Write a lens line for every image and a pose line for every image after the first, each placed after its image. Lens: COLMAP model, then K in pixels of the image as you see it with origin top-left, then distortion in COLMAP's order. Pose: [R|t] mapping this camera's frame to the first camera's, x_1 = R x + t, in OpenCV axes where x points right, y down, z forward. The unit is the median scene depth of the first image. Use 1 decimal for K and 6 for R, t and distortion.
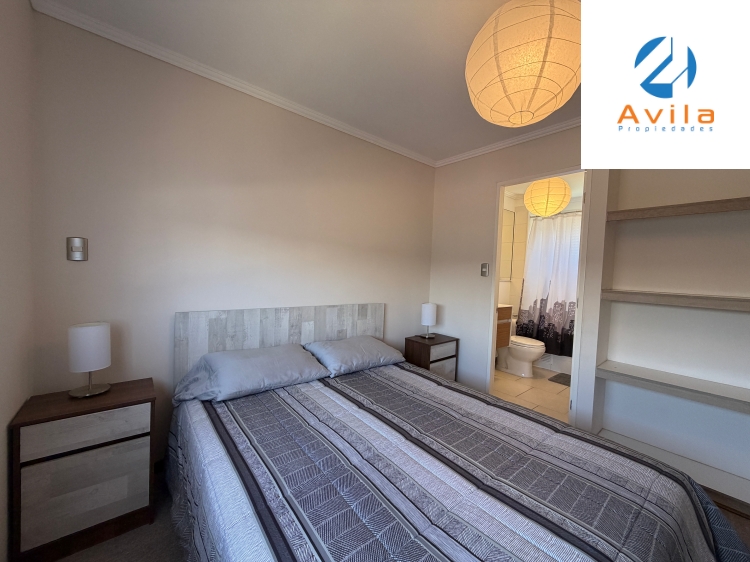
lens RADIAL K [[297.6, 0, 373.8], [0, 297.6, 282.7], [0, 0, 1]] dist [-0.000209, 0.000001]
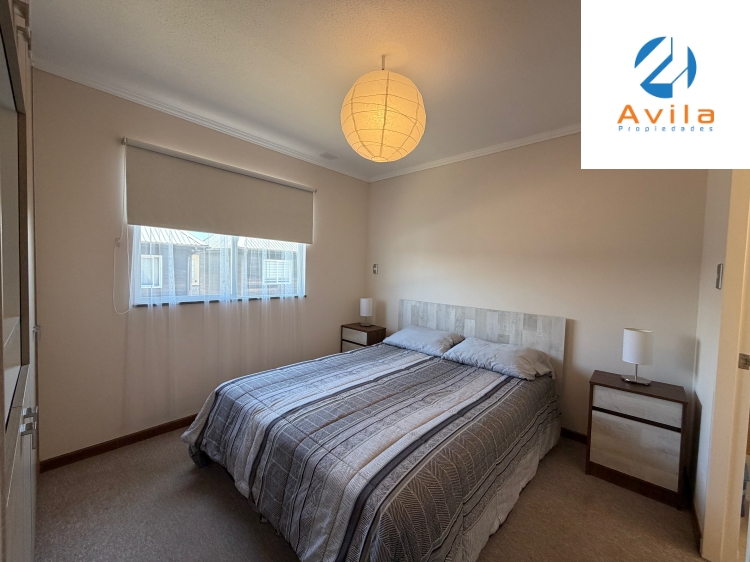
lens RADIAL K [[297.6, 0, 373.8], [0, 297.6, 282.7], [0, 0, 1]] dist [-0.000209, 0.000001]
pose [[0.138198, 0.006194, -0.990385, 1.049117], [-0.064585, 0.997908, -0.002772, 0.008198], [0.988296, 0.064347, 0.138309, 0.468788]]
